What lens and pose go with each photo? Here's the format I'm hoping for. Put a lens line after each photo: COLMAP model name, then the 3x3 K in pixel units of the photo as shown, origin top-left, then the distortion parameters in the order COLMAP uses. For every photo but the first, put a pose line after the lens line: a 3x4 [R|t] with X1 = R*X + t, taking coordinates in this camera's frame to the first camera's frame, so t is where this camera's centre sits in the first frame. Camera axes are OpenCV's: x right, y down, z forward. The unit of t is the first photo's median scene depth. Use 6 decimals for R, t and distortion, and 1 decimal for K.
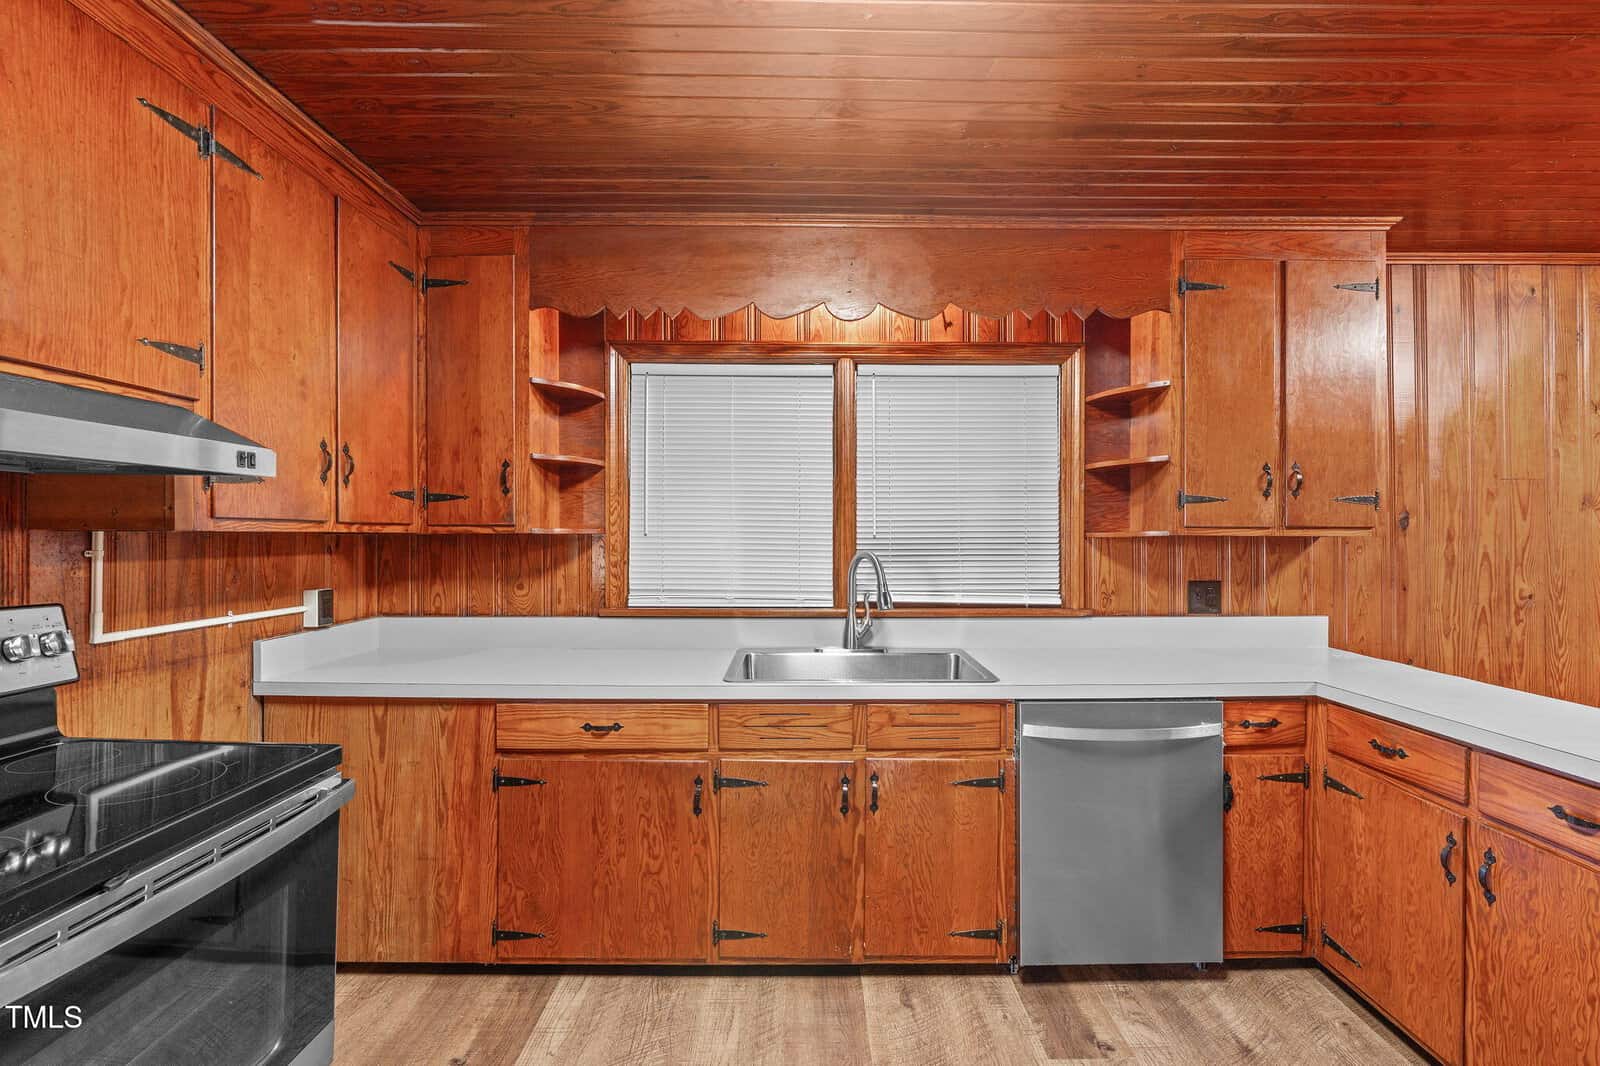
lens RADIAL K [[737.7, 0, 782.1], [0, 737.7, 535.9], [0, 0, 1]] dist [-0.008915, 0.001418]
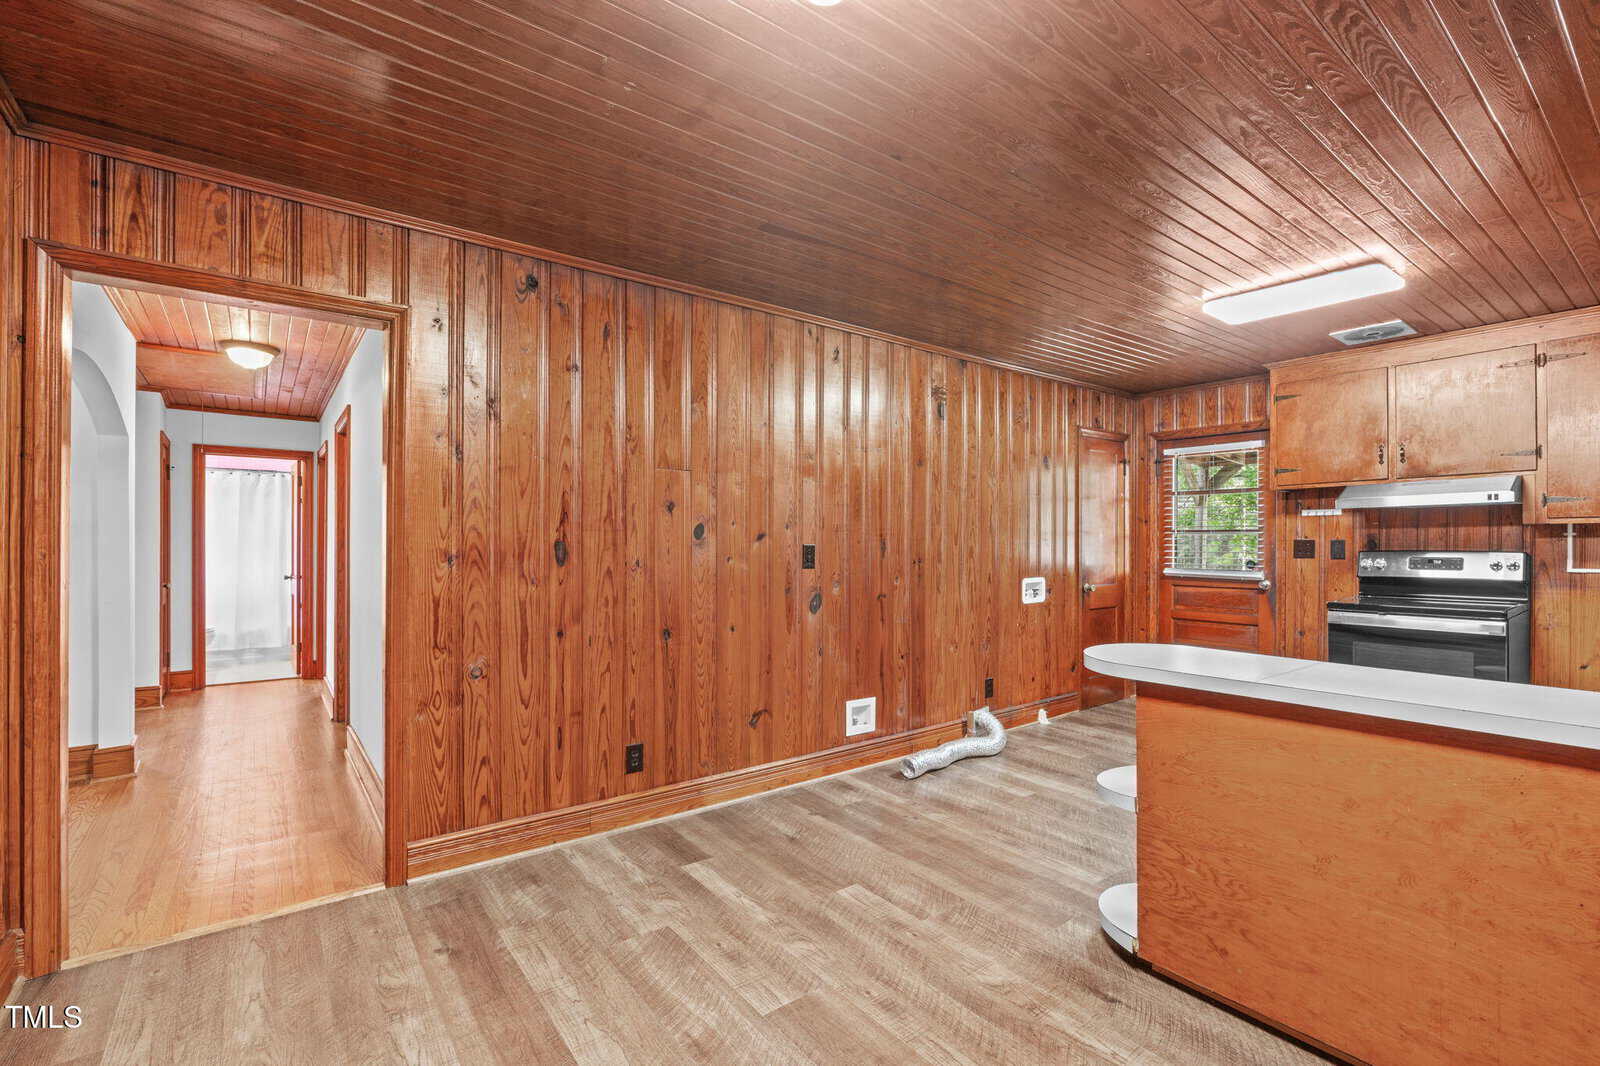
lens RADIAL K [[714.6, 0, 824.9], [0, 714.6, 539.8], [0, 0, 1]] dist [0.000154, 0.000241]
pose [[-0.787305, -0.004284, -0.616548, 1.794040], [-0.001775, 0.999987, -0.004680, 0.043921], [0.616561, -0.002590, -0.787303, 1.013456]]
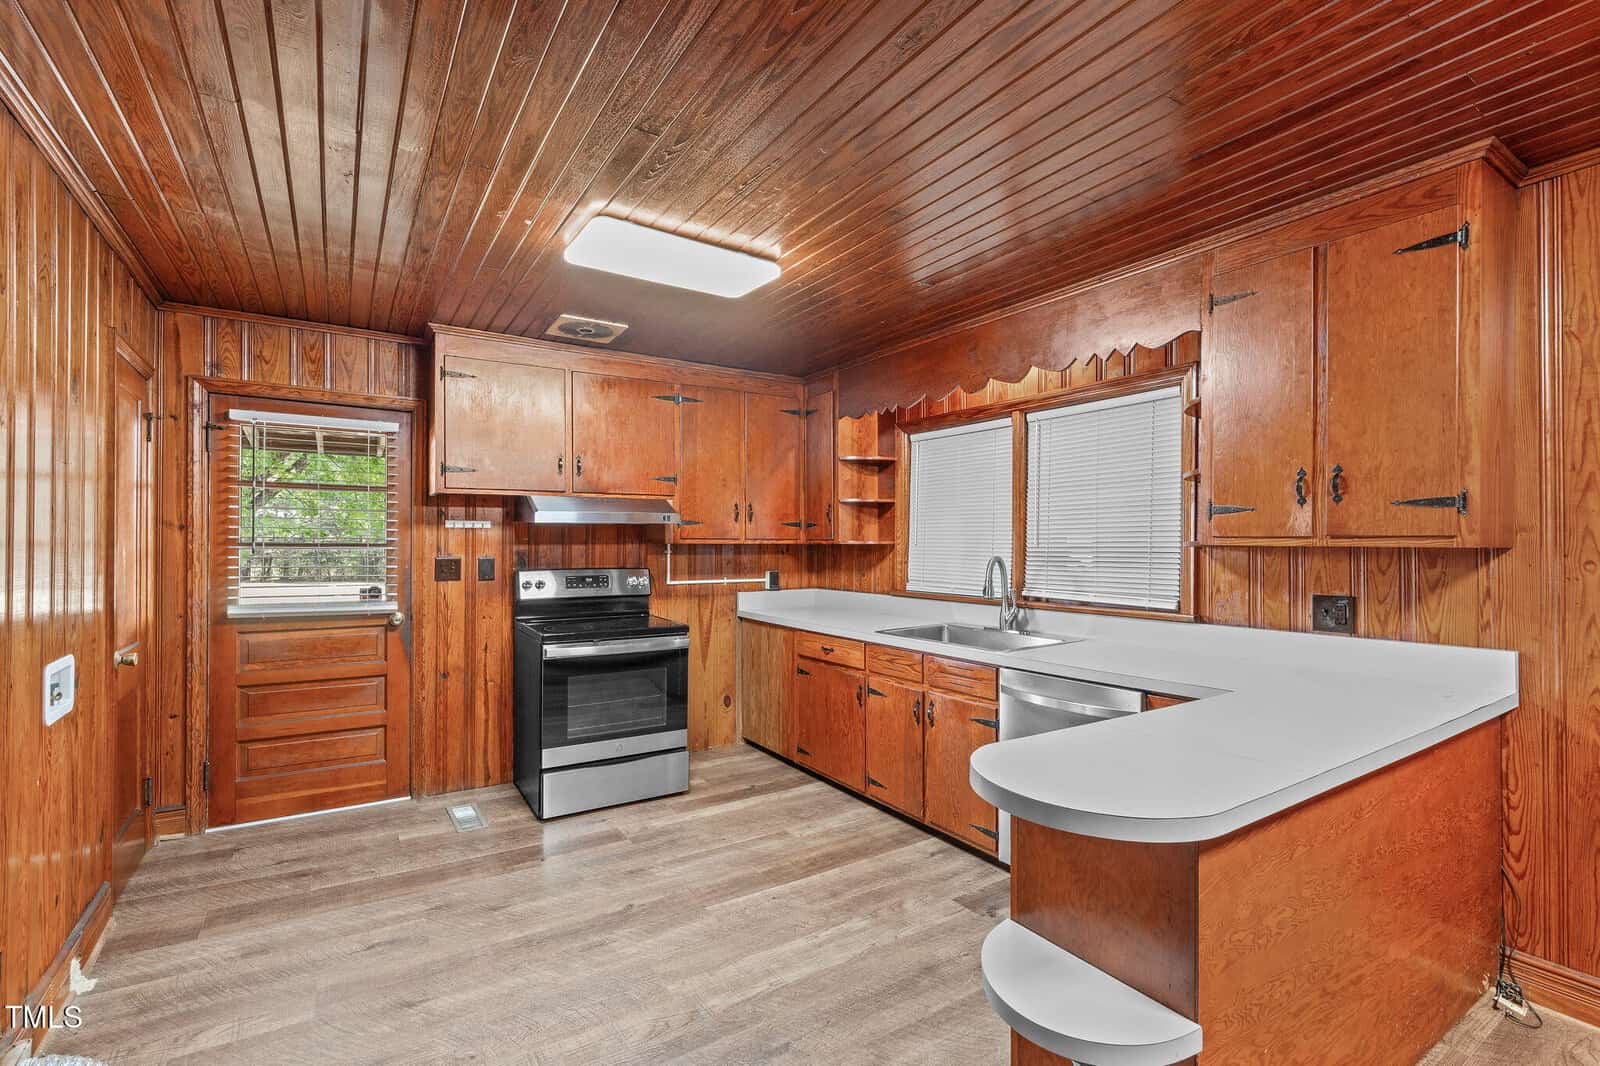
lens RADIAL K [[713.4, 0, 792.2], [0, 713.4, 541.9], [0, 0, 1]] dist [-0.011415, 0.000248]
pose [[0.535988, -0.003562, -0.844218, 1.200345], [-0.000751, 0.999989, -0.004696, -0.000450], [0.844225, 0.003151, 0.535979, -0.034148]]
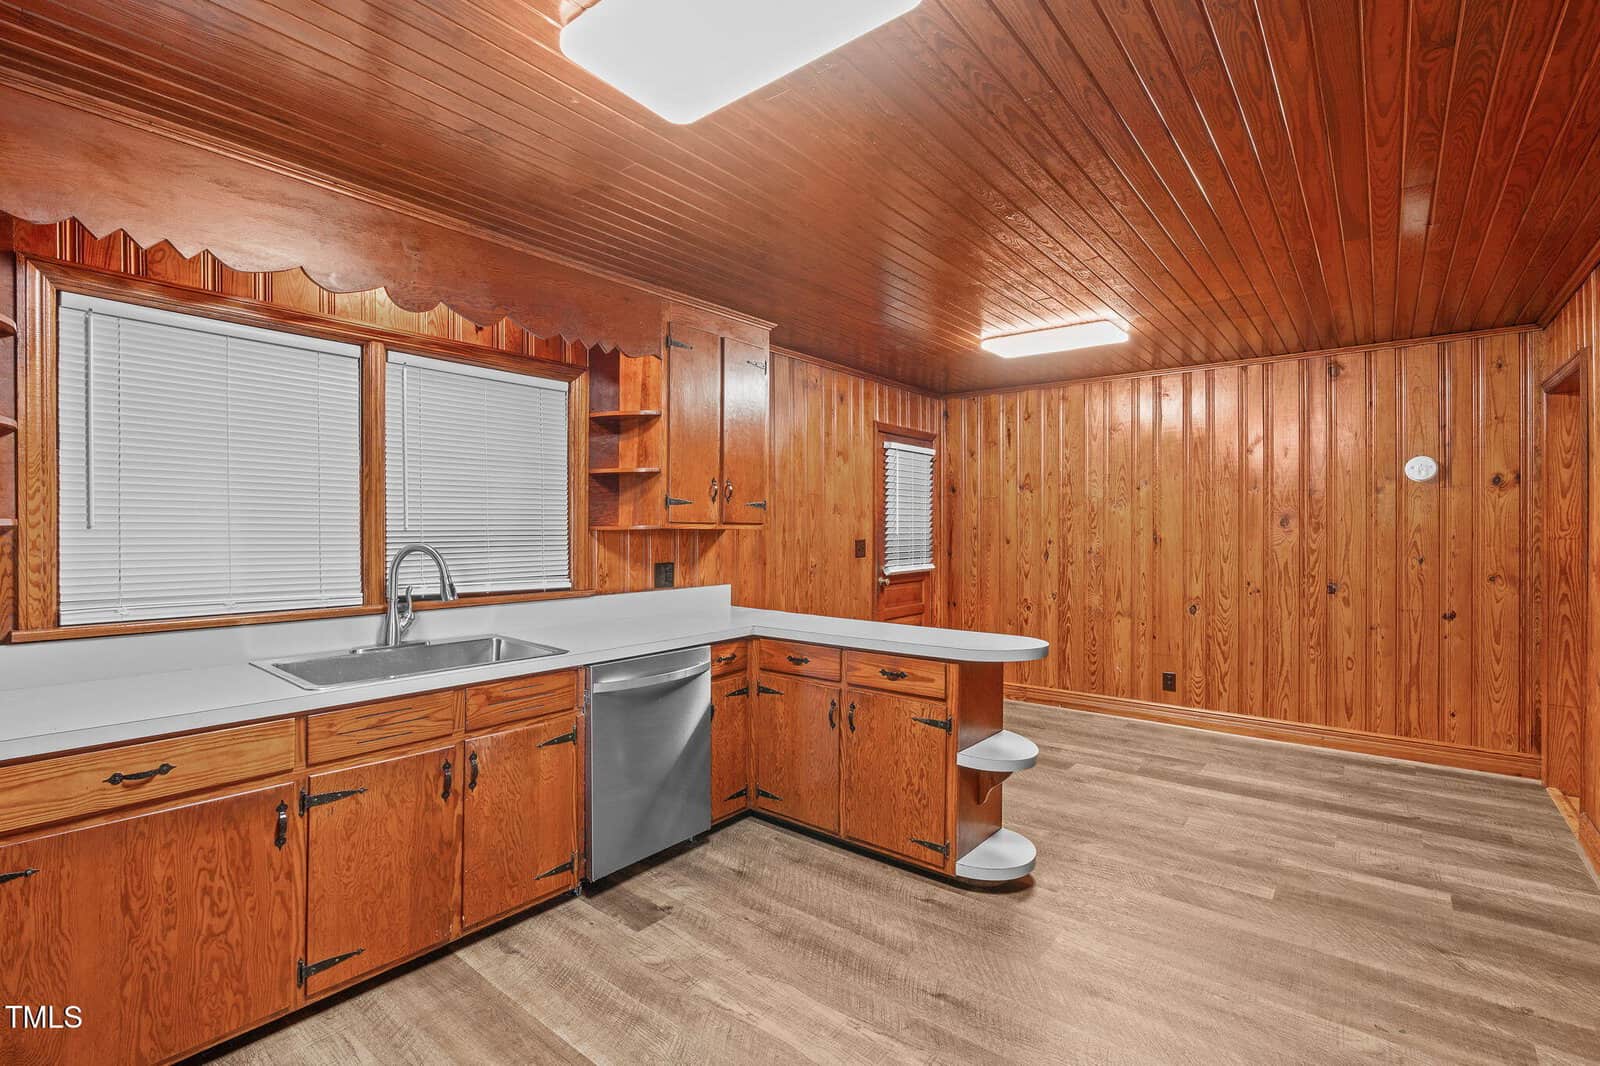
lens RADIAL K [[758.1, 0, 800.0], [0, 758.1, 533.0], [0, 0, 1]] dist [-0.000240, 0.000617]
pose [[0.620524, -0.003798, 0.784179, -0.433096], [-0.001967, 0.999978, 0.006400, -0.002561], [-0.784185, -0.005513, 0.620502, -0.045924]]
